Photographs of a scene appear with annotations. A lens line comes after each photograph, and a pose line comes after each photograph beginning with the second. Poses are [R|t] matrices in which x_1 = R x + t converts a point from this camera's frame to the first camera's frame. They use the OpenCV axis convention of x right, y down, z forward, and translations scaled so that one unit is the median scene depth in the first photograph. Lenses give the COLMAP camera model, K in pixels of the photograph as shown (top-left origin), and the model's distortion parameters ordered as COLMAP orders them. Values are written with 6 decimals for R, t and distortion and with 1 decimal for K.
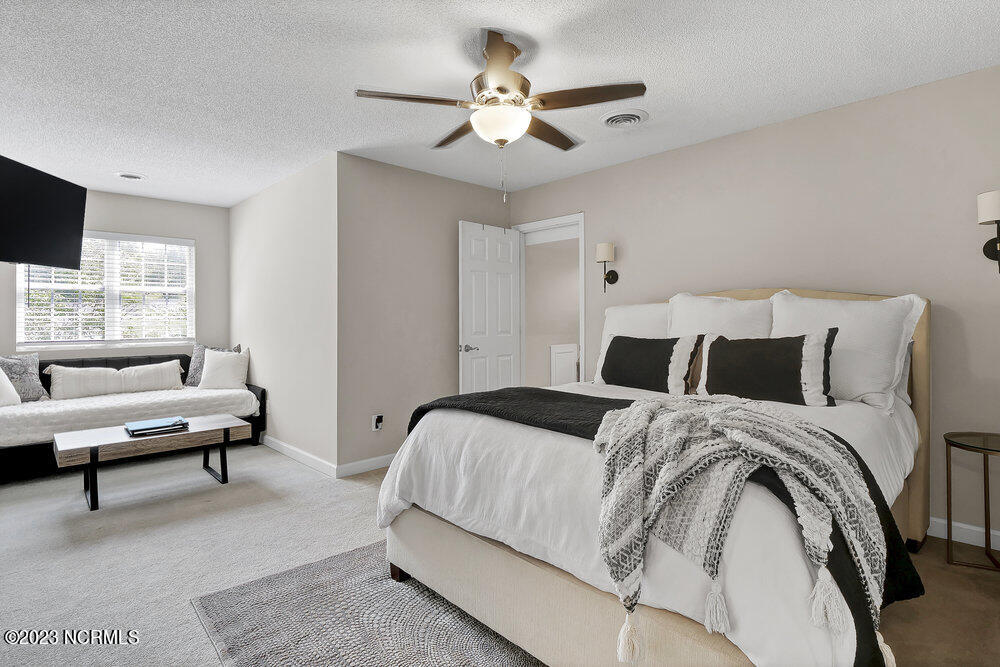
lens RADIAL K [[501.7, 0, 500.0], [0, 501.7, 333.5], [0, 0, 1]] dist [-0.001671, -0.000339]
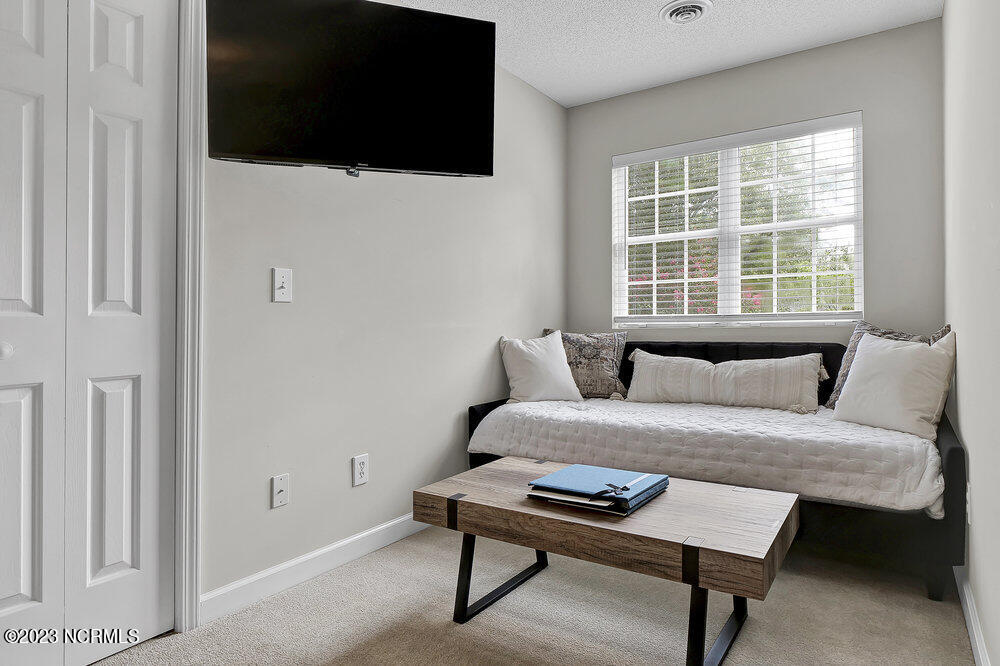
lens RADIAL K [[596.7, 0, 499.7], [0, 596.7, 318.9], [0, 0, 1]] dist [0.000926, 0.000082]
pose [[0.210367, -0.004989, -0.977610, -0.130733], [-0.013277, 0.999880, -0.007960, 0.028535], [0.977532, 0.014654, 0.210276, 0.606486]]
